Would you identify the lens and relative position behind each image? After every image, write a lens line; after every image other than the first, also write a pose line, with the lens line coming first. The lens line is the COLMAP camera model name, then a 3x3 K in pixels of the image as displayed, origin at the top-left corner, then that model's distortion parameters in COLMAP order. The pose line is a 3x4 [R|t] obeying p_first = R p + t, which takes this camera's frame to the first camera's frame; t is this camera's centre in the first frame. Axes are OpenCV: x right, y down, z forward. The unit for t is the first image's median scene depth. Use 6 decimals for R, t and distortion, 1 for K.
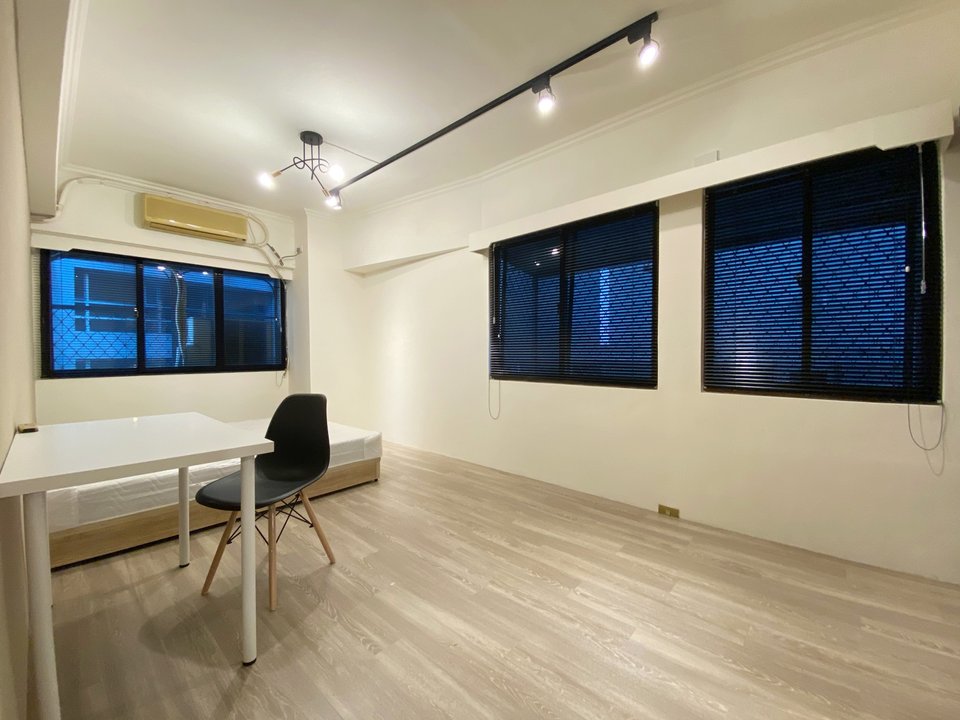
lens RADIAL K [[388.6, 0, 477.3], [0, 388.6, 359.6], [0, 0, 1]] dist [0.005211, -0.012239]
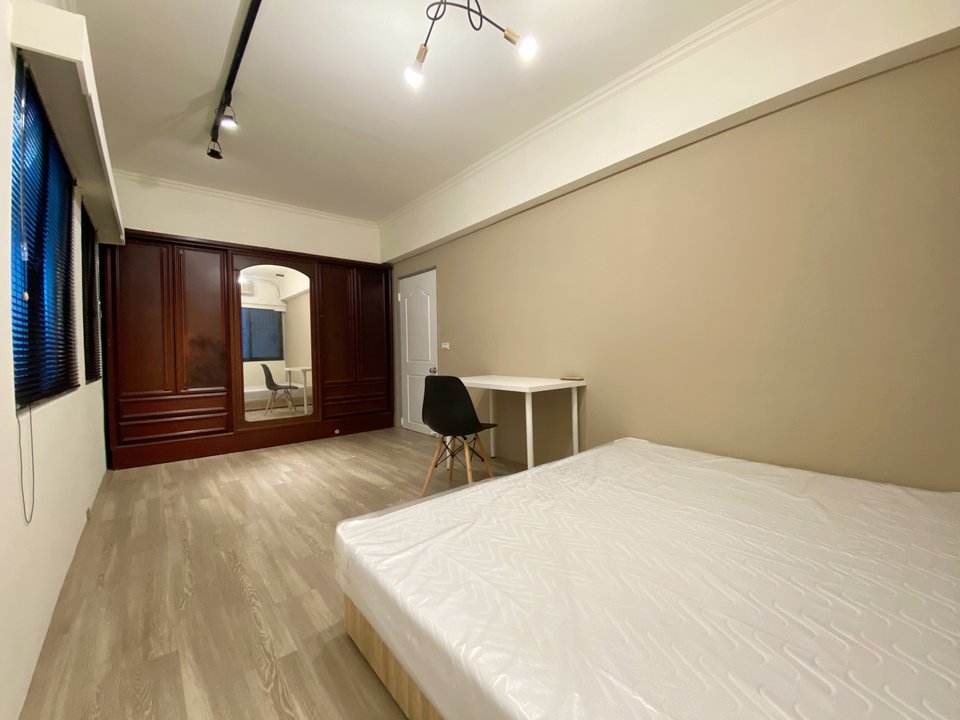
lens RADIAL K [[388.6, 0, 479.1], [0, 388.6, 362.6], [0, 0, 1]] dist [0.005211, -0.012239]
pose [[-0.990667, 0.024301, 0.134118, -0.579536], [0.032384, 0.997767, 0.058420, -0.007815], [-0.132399, 0.062218, -0.989242, 1.743794]]
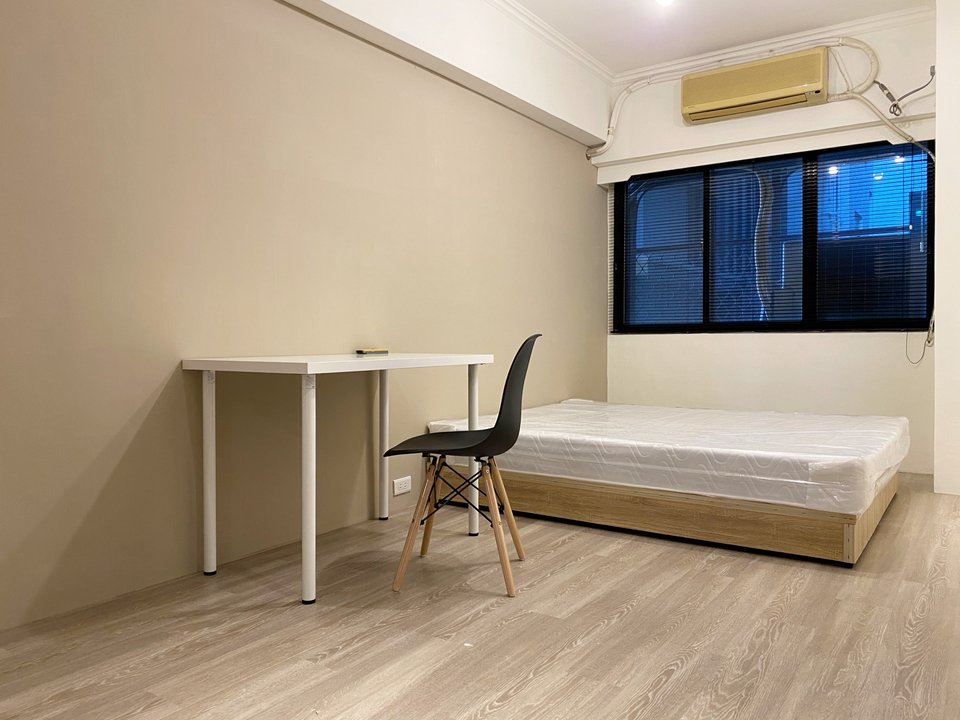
lens RADIAL K [[731.6, 0, 477.7], [0, 731.6, 355.0], [0, 0, 1]] dist [0.013463, -0.017851]
pose [[0.131227, 0.027334, -0.990975, 0.610239], [-0.015511, 0.999554, 0.025517, 0.078804], [0.991231, 0.012023, 0.131592, 0.608998]]
